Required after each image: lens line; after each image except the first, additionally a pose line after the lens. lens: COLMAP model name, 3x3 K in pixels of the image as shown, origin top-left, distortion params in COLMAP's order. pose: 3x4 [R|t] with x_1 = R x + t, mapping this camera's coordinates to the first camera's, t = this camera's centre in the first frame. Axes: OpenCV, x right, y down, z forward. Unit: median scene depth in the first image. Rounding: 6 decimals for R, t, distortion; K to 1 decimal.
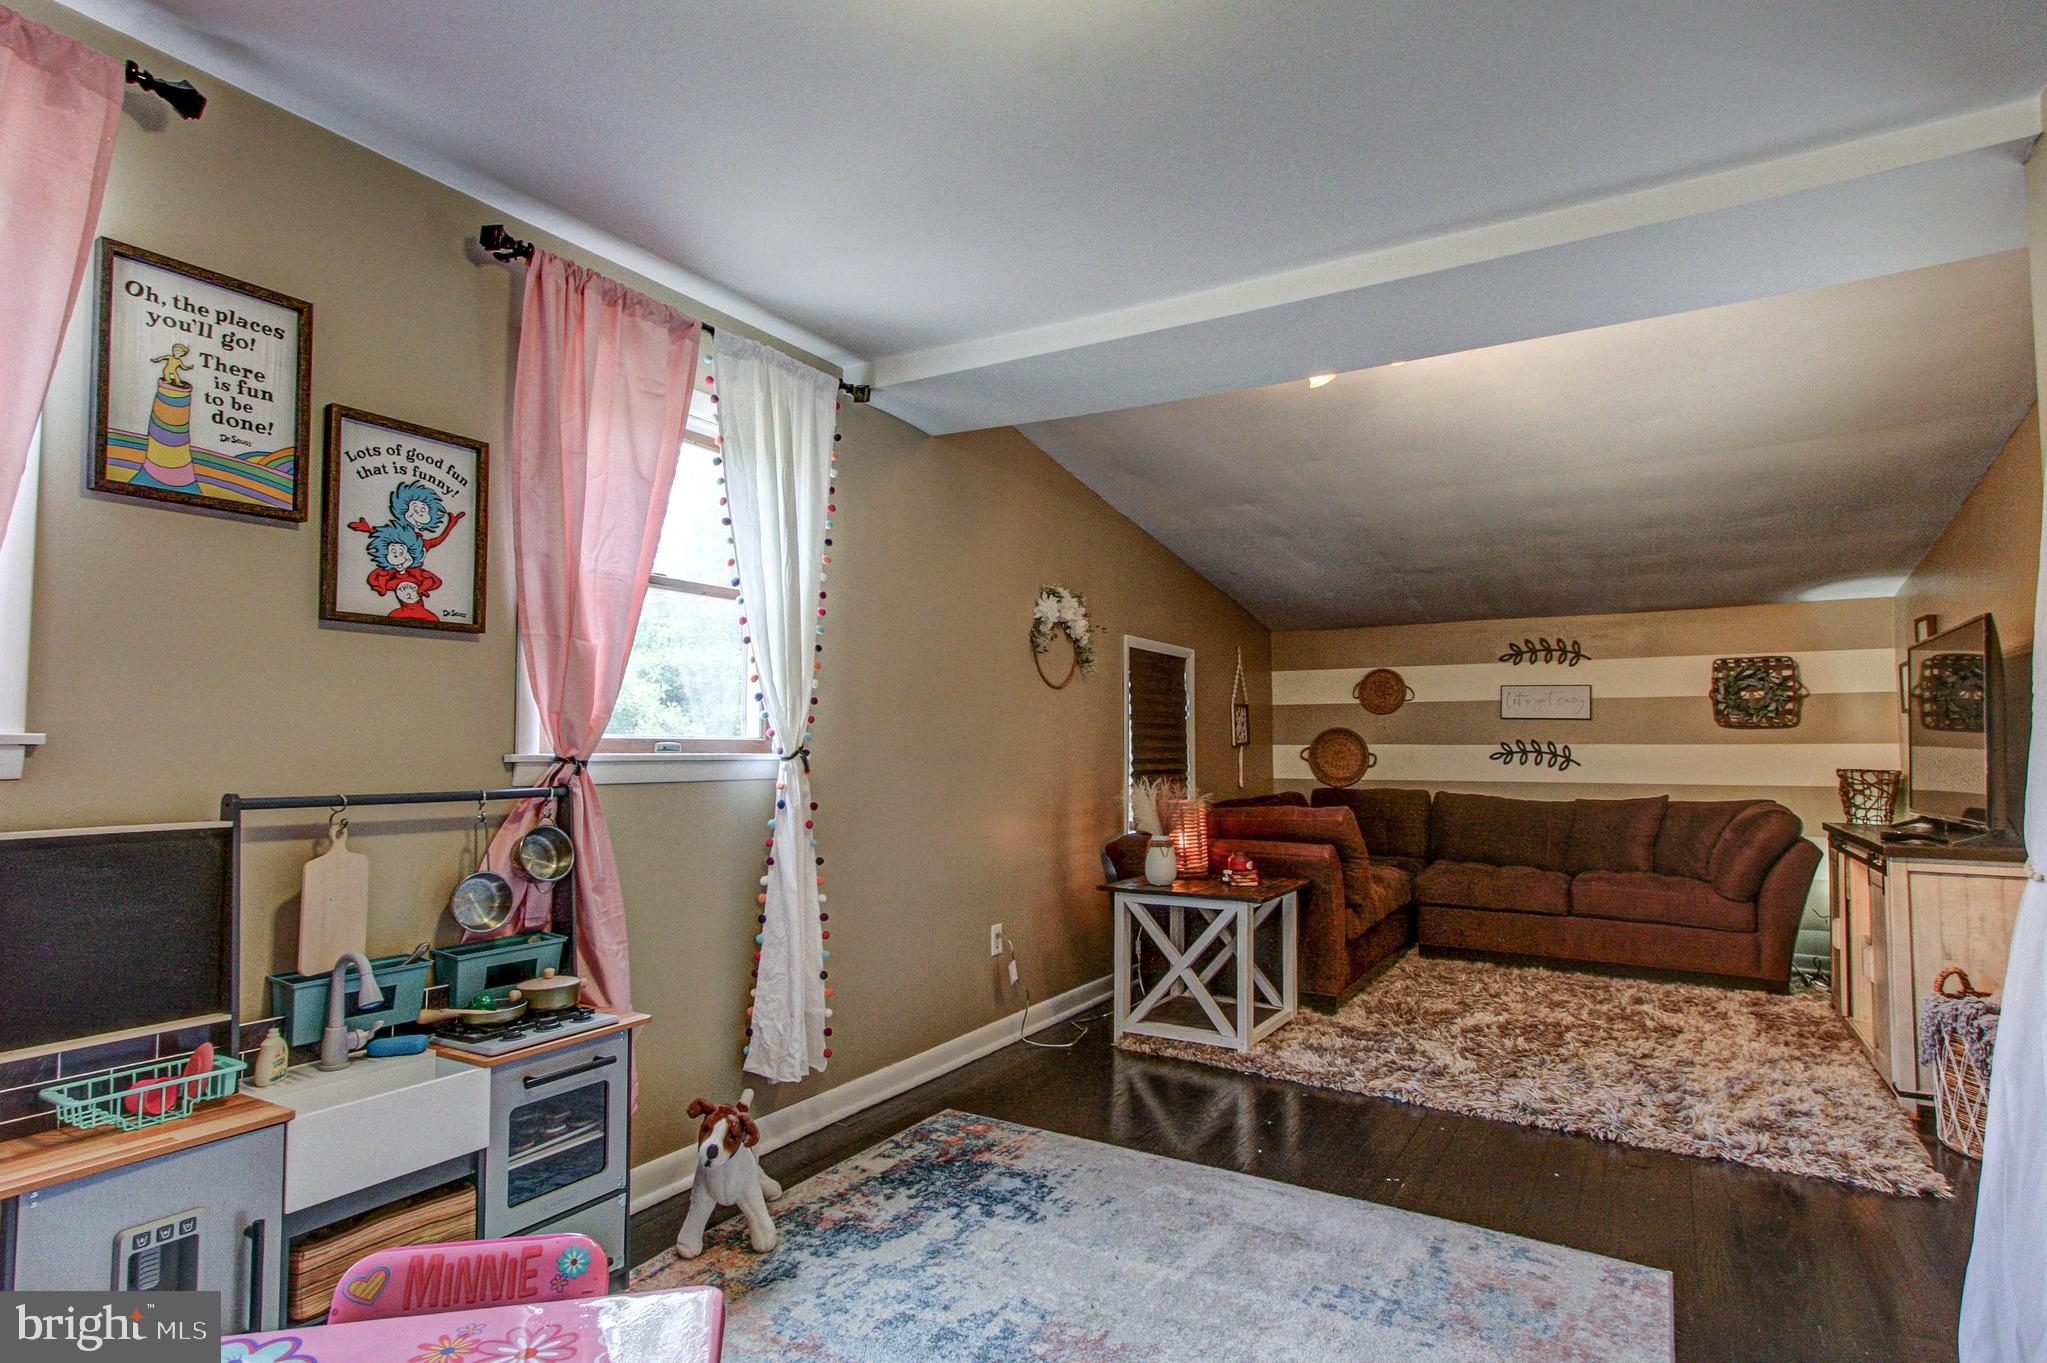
lens RADIAL K [[1025.9, 0, 1019.8], [0, 1025.9, 702.8], [0, 0, 1]] dist [-0.000251, 0.000688]
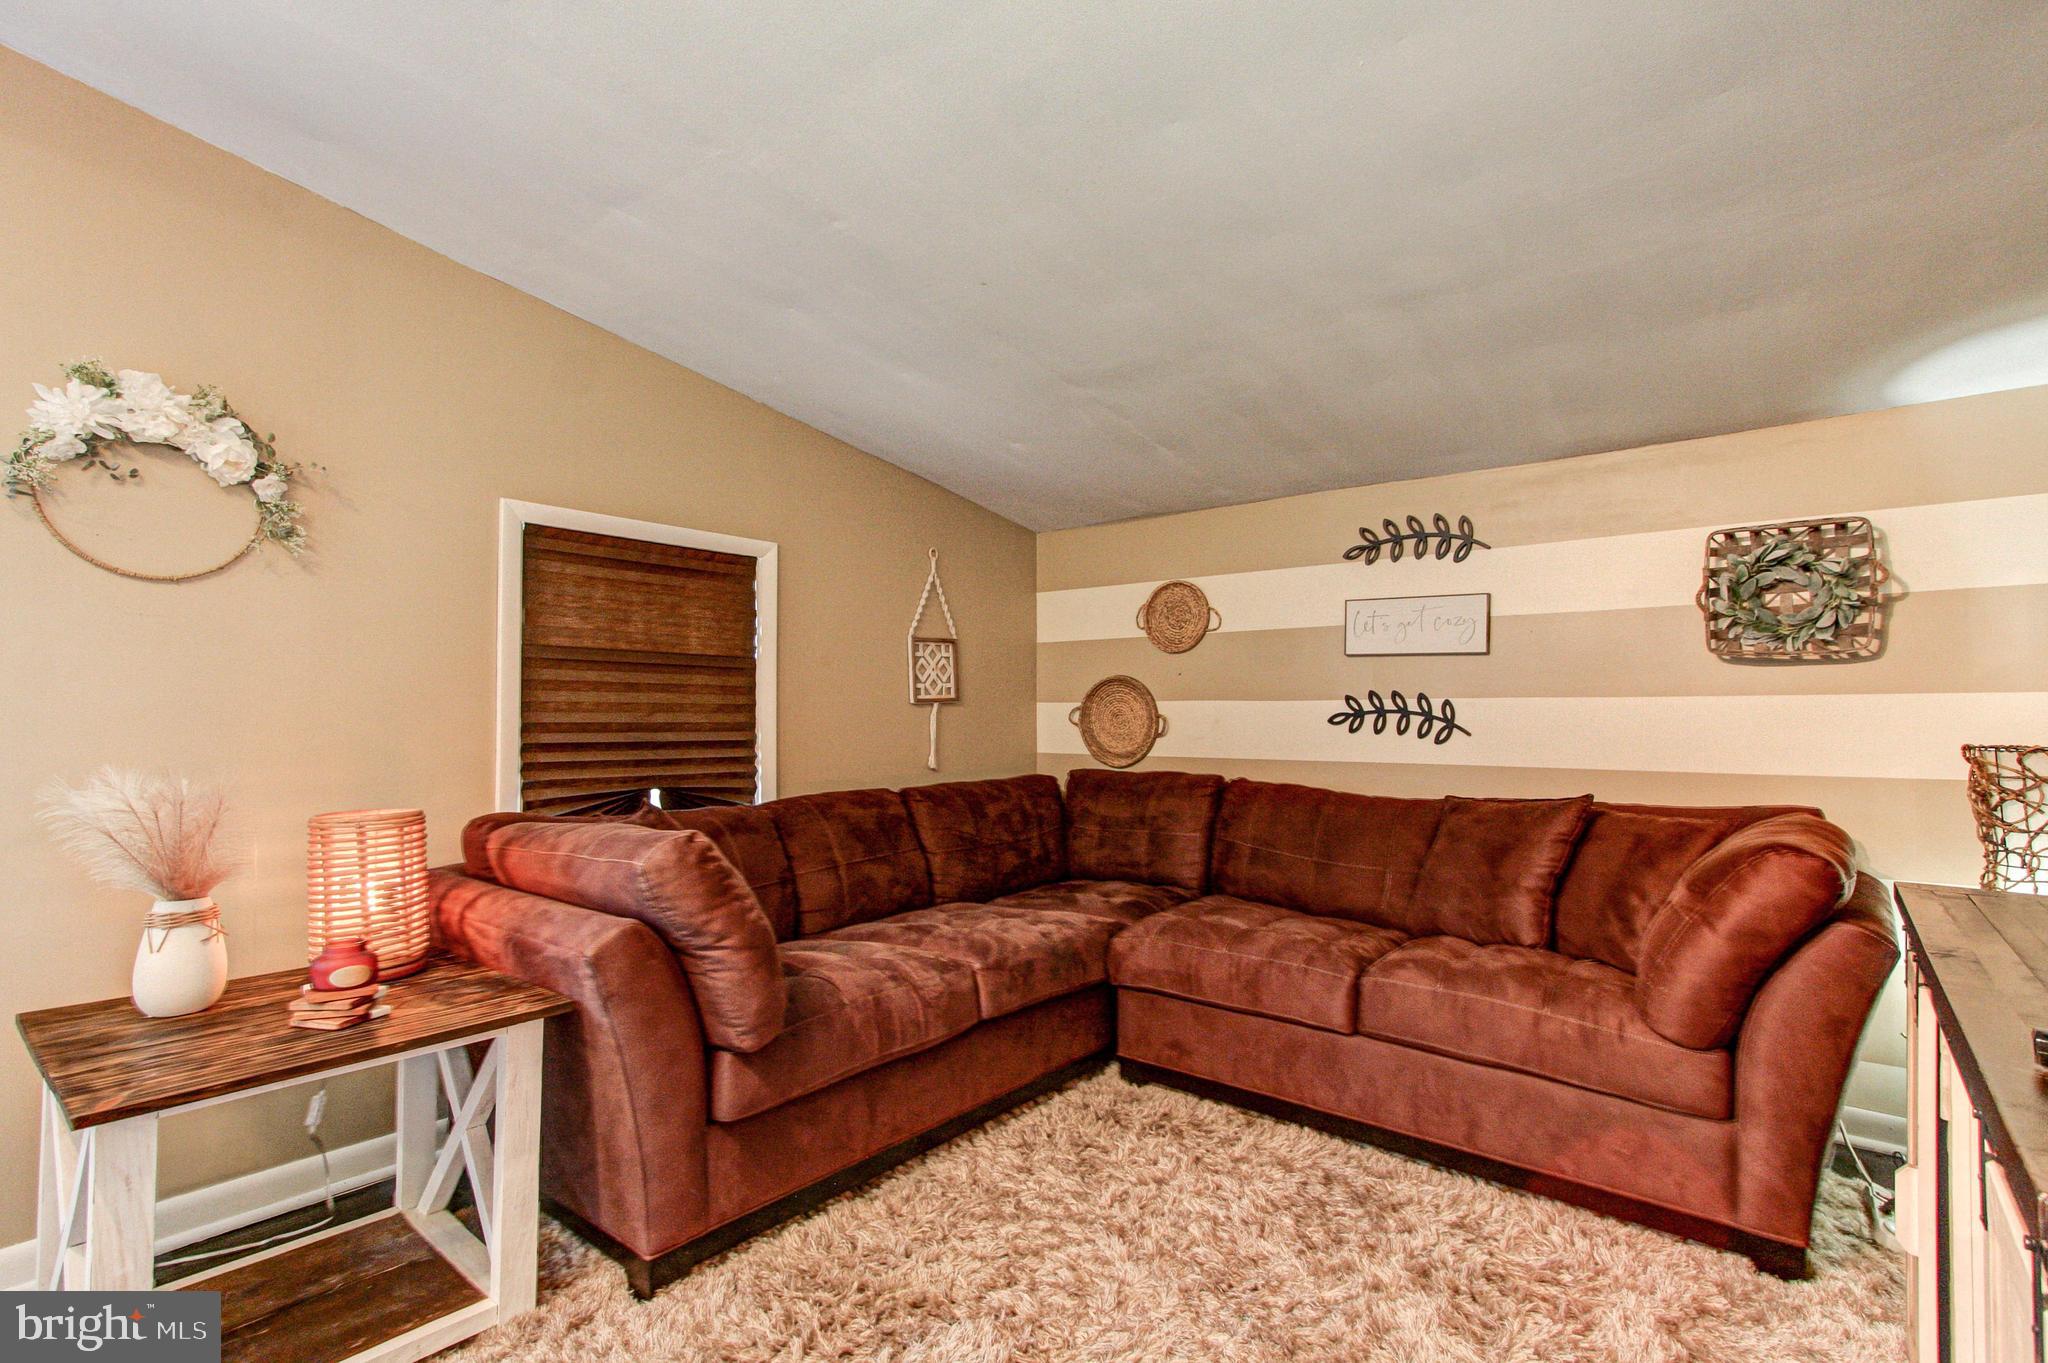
lens RADIAL K [[986.7, 0, 989.8], [0, 986.7, 693.6], [0, 0, 1]] dist [-0.001172, 0.000309]
pose [[0.990296, -0.003594, -0.138927, 0.390302], [0.007005, 0.999686, 0.024068, 0.024926], [0.138797, -0.024808, 0.990010, 0.458805]]
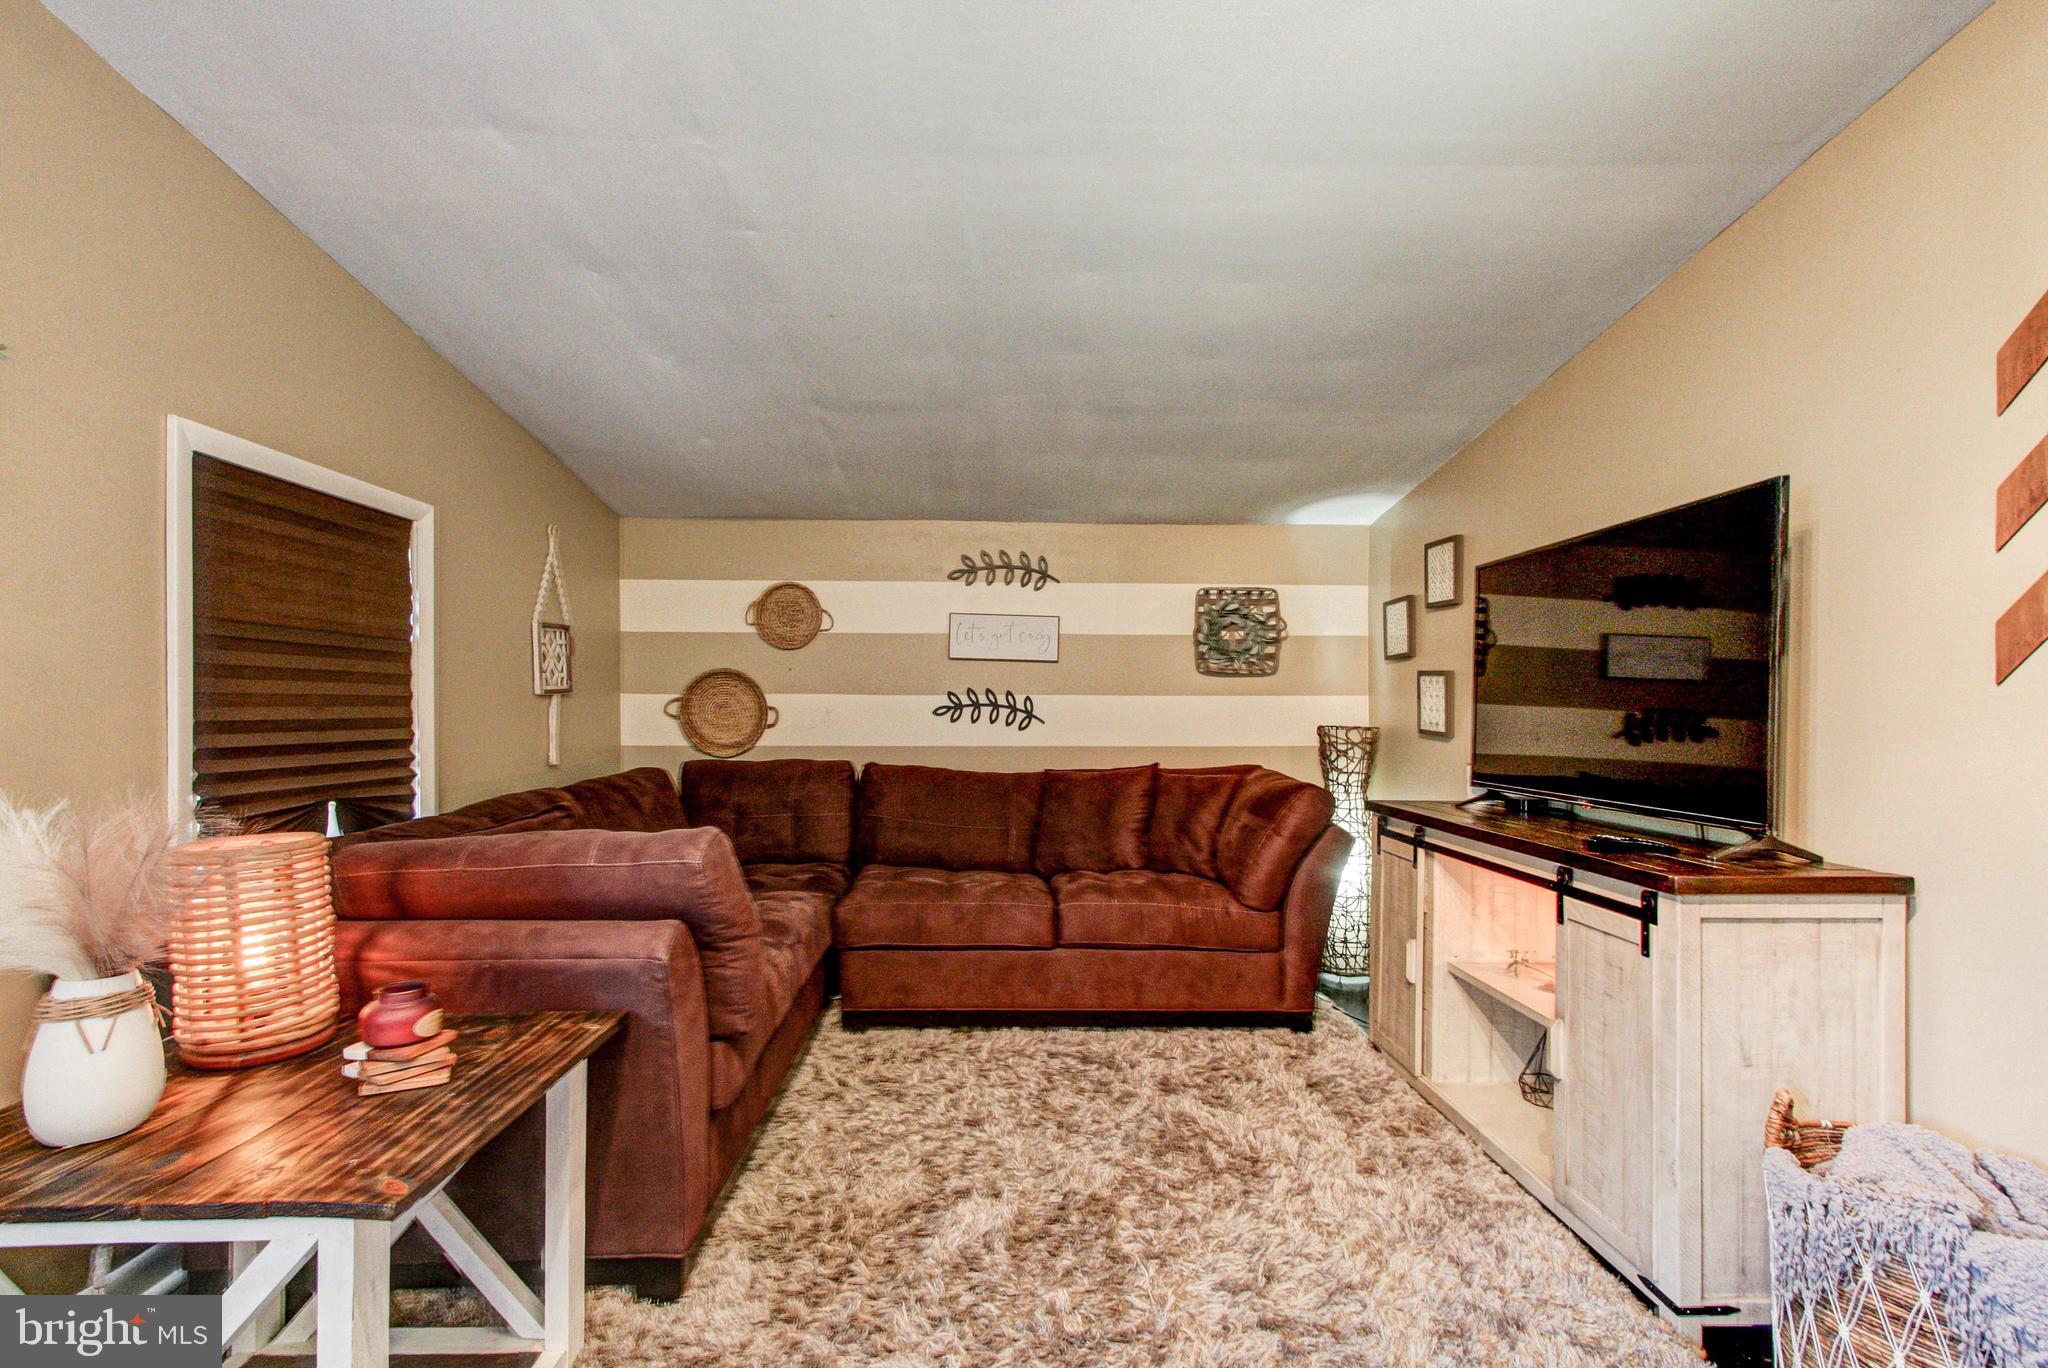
lens RADIAL K [[1000.7, 0, 1044.9], [0, 1000.7, 704.6], [0, 0, 1]] dist [-0.004366, 0.006392]
pose [[0.827695, 0.000709, 0.561177, 0.147619], [-0.027577, 0.998842, 0.039411, 0.020149], [-0.560500, -0.048096, 0.826757, 0.429063]]
